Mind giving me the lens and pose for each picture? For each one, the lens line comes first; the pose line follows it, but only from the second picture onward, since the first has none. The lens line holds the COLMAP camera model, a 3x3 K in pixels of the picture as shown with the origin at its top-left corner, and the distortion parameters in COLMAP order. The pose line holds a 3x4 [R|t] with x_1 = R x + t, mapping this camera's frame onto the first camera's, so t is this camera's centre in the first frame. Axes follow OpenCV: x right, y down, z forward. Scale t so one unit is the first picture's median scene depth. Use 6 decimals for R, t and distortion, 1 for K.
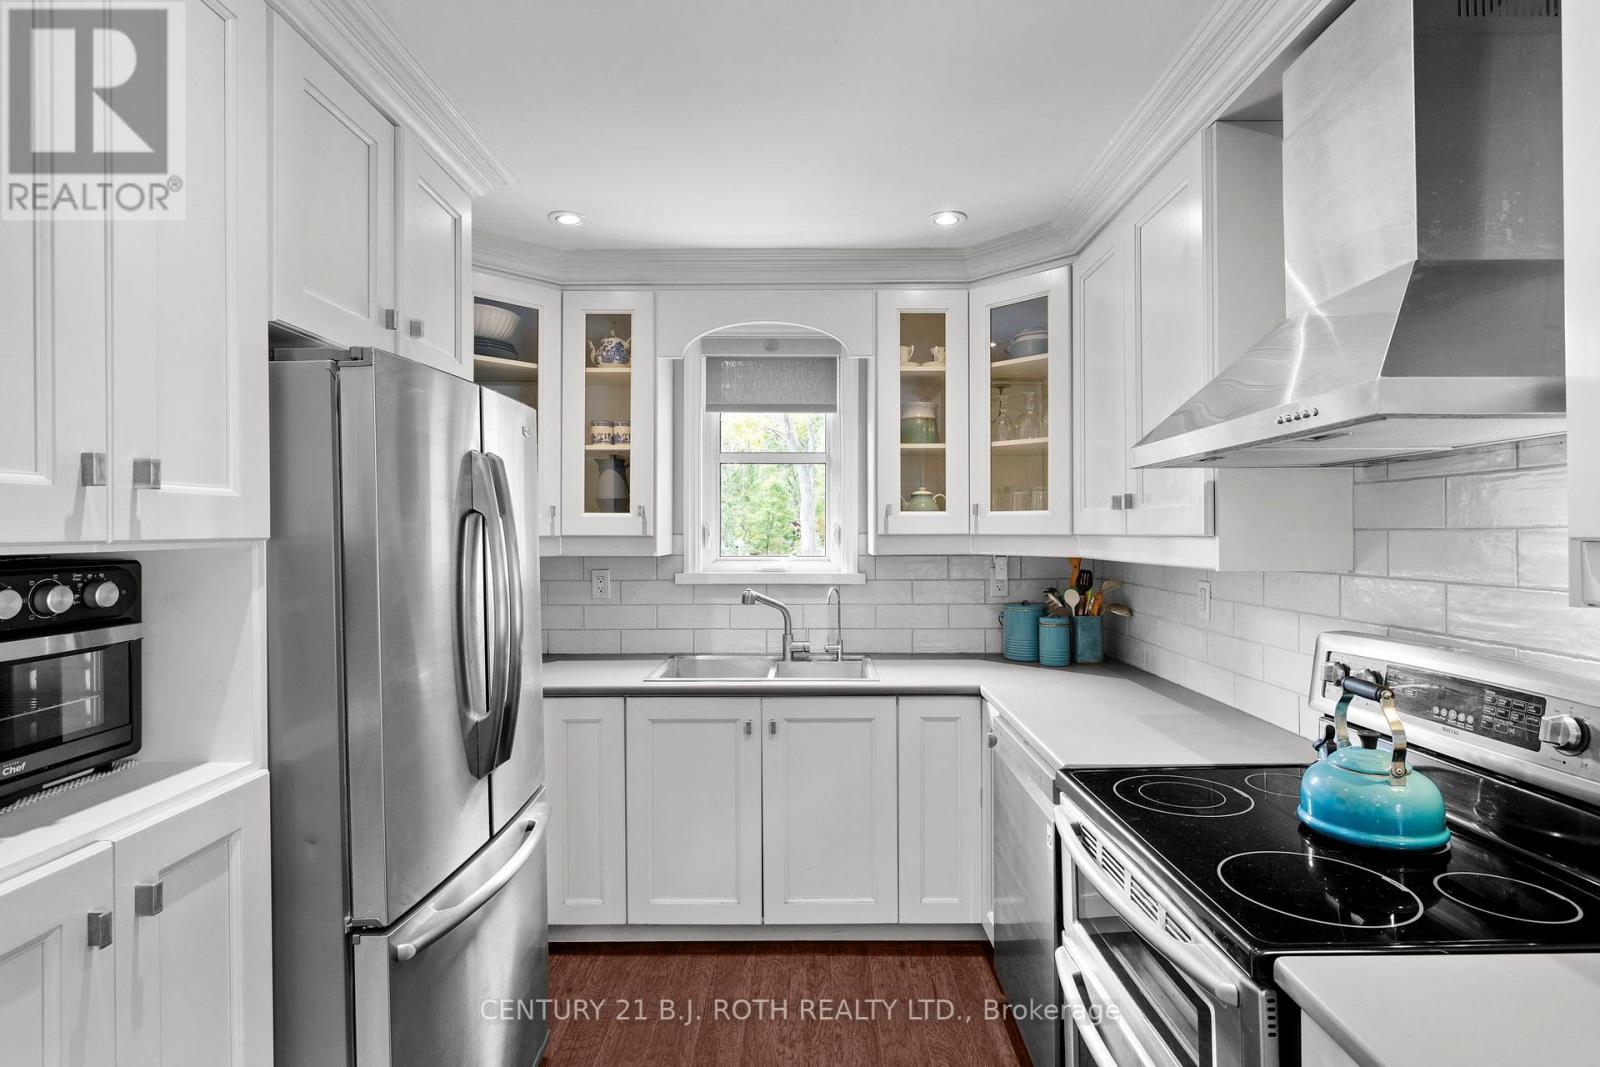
lens RADIAL K [[776.3, 0, 804.5], [0, 776.3, 527.4], [0, 0, 1]] dist [0.001412, 0.000372]
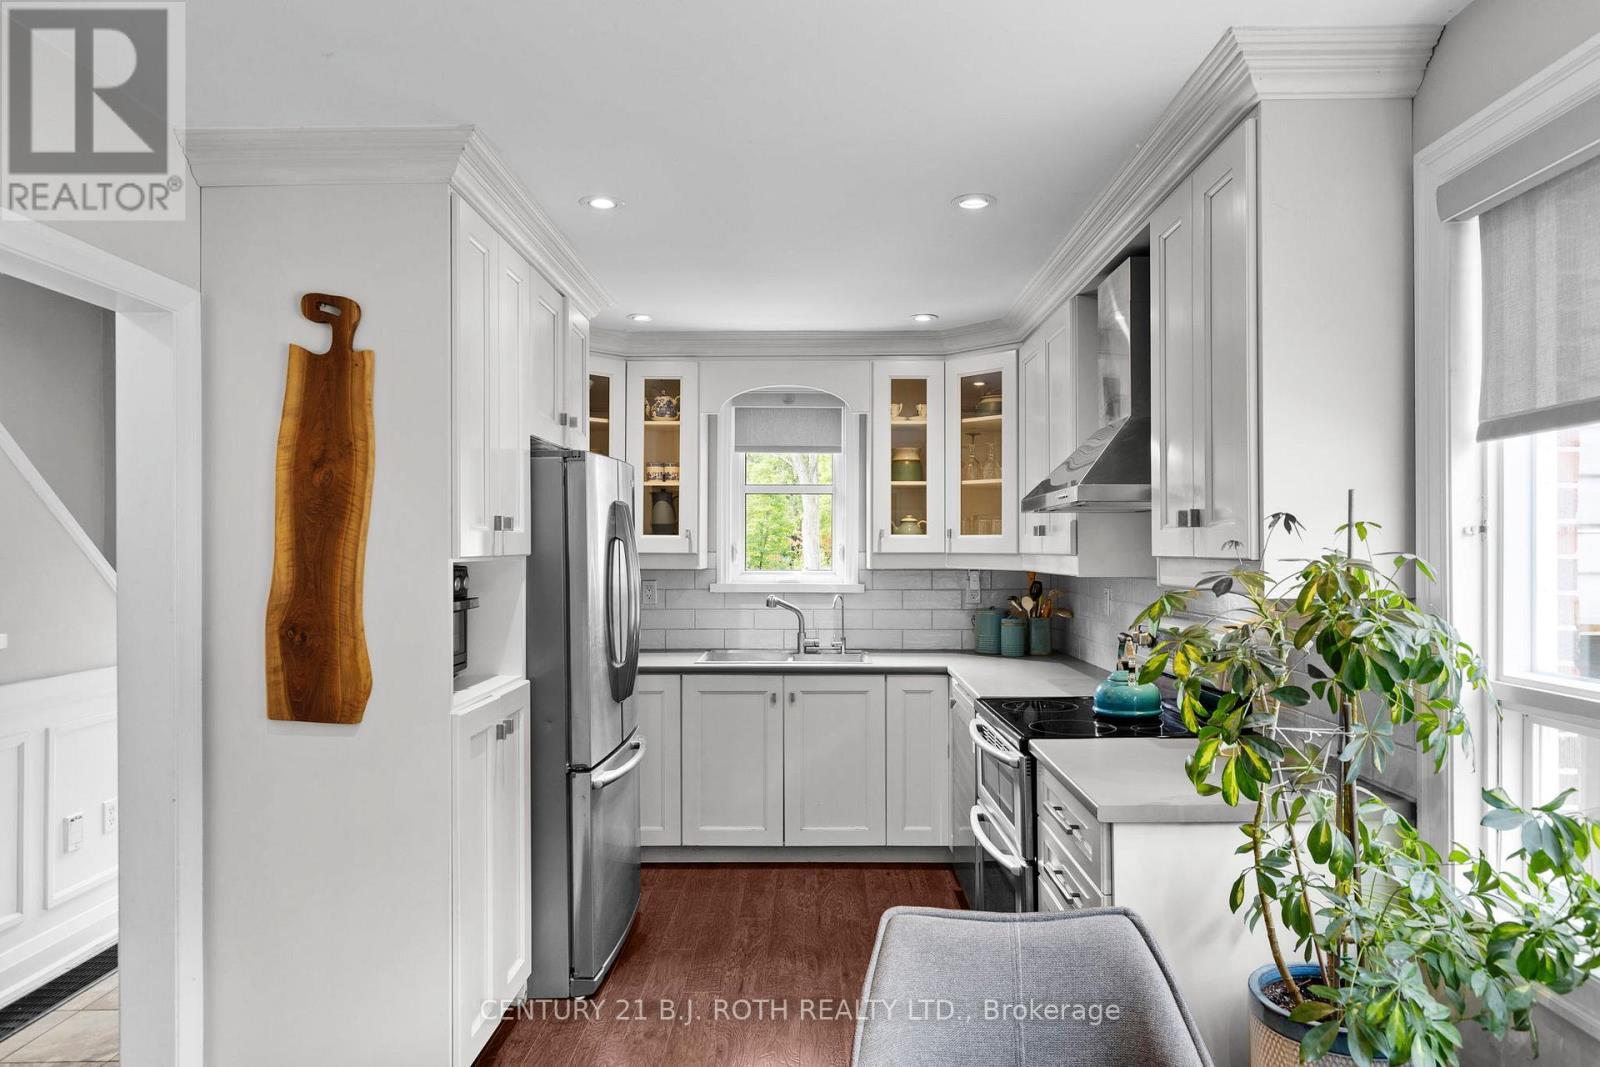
lens RADIAL K [[1075.5, 0, 800.0], [0, 1075.5, 533.5], [0, 0, 1]] dist [0.001999, 0.000047]
pose [[0.999992, 0.003130, -0.002489, -0.021139], [-0.003147, 0.999973, -0.006583, -0.010441], [0.002469, 0.006591, 0.999975, -0.764869]]
